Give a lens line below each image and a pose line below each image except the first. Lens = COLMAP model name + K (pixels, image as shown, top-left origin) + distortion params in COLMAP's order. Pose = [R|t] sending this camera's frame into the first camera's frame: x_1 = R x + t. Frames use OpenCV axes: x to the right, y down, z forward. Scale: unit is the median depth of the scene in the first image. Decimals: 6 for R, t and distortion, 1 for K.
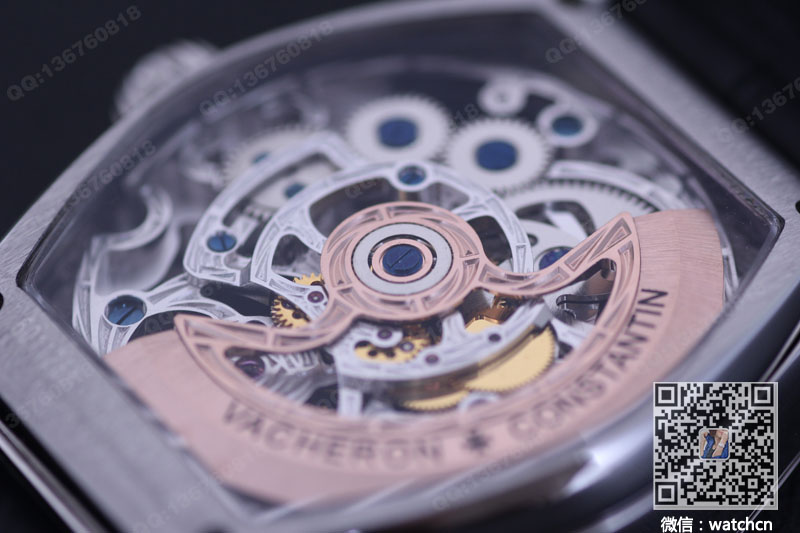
lens RADIAL K [[5403.7, 0, 399.7], [0, 5403.7, 265.1], [0, 0, 1]] dist [0.760131, 0.000000]
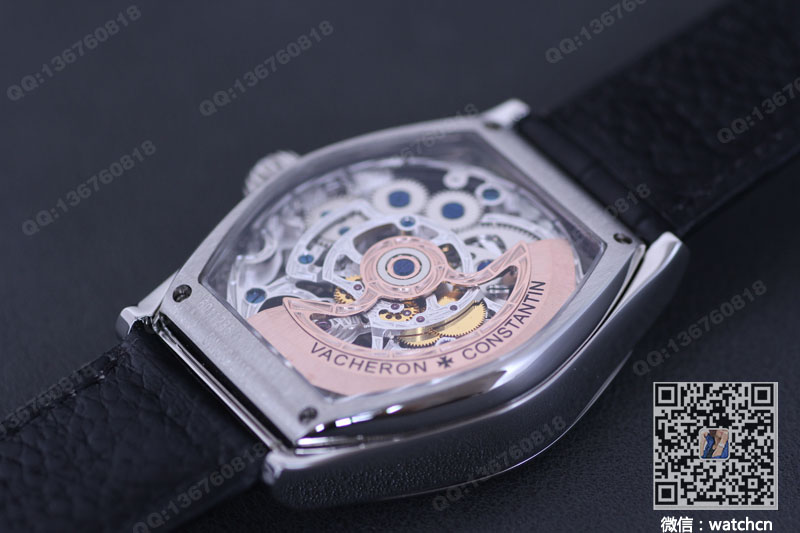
lens RADIAL K [[5403.7, 0, 400.2], [0, 5403.7, 267.2], [0, 0, 1]] dist [0.760131, 0.000000]
pose [[0.999830, -0.009772, 0.015665, -0.029886], [0.009957, 0.999881, -0.011818, 0.021082], [-0.015547, 0.011972, 0.999807, -0.865898]]
